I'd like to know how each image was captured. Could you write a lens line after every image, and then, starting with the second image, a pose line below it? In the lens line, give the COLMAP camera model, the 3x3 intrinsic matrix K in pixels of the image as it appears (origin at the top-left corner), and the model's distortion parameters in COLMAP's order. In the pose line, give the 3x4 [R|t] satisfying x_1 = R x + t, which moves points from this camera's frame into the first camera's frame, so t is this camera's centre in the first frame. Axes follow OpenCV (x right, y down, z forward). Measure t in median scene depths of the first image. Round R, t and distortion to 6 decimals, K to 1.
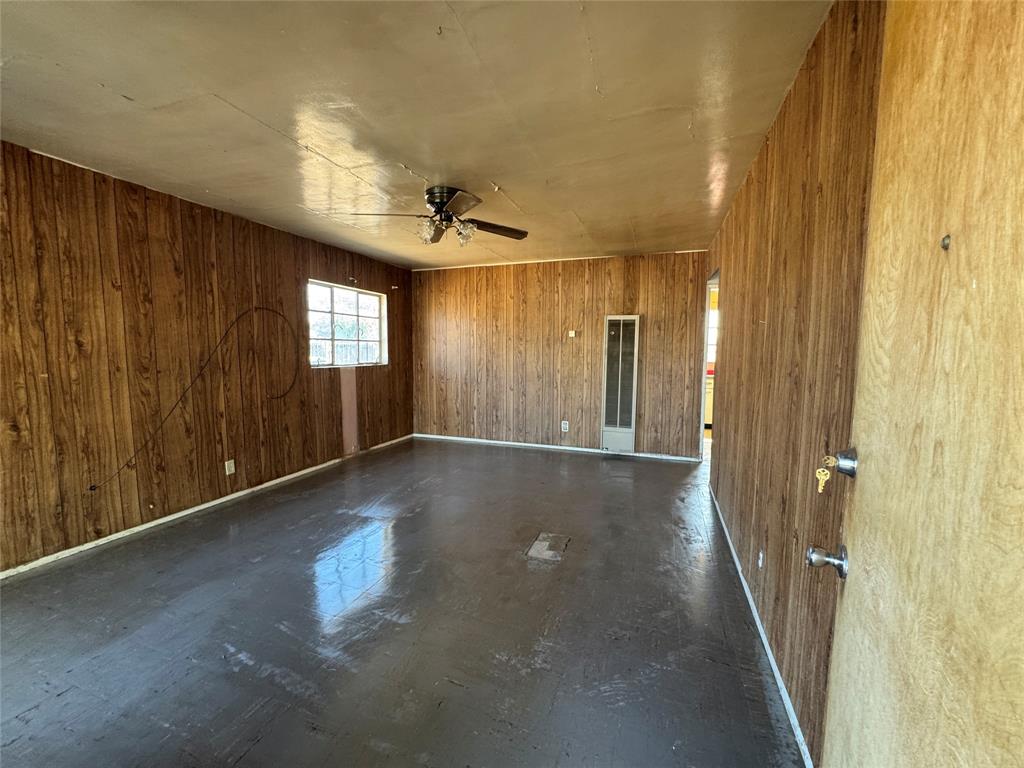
lens RADIAL K [[413.8, 0, 516.2], [0, 413.8, 385.4], [0, 0, 1]] dist [-0.003292, 0.000621]
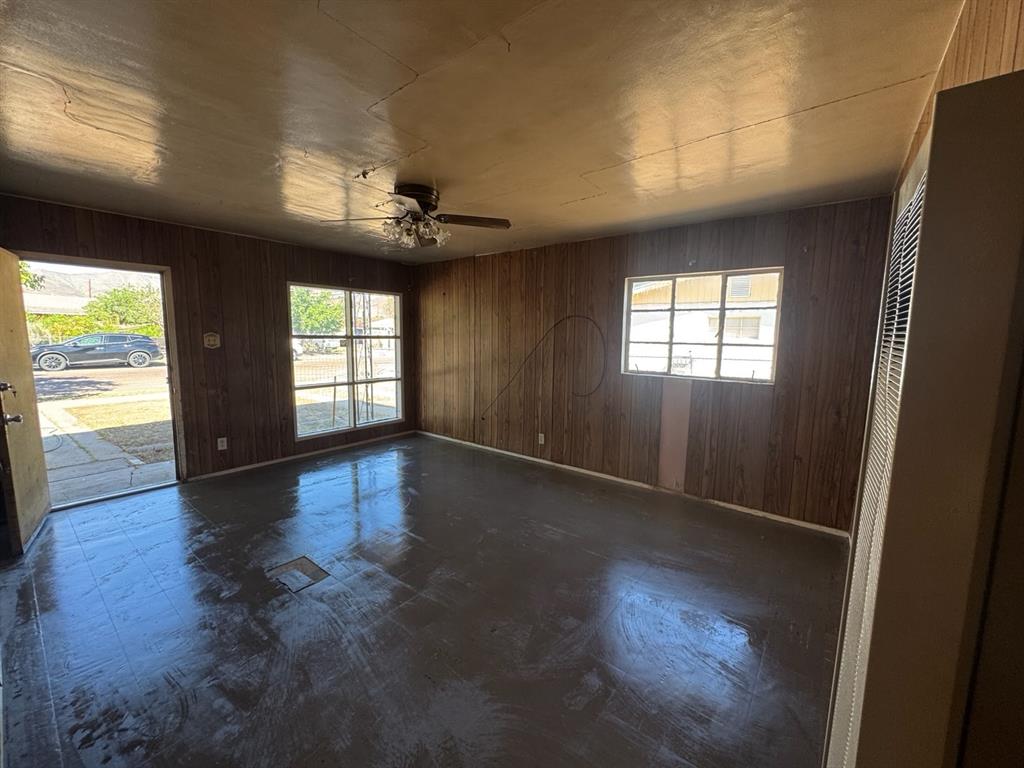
lens RADIAL K [[413.8, 0, 516.2], [0, 413.8, 385.4], [0, 0, 1]] dist [-0.003292, 0.000621]
pose [[-0.320504, 0.100431, -0.941908, 0.546123], [-0.100799, 0.985102, 0.139335, -0.142788], [0.941869, 0.139601, -0.305606, 1.242477]]
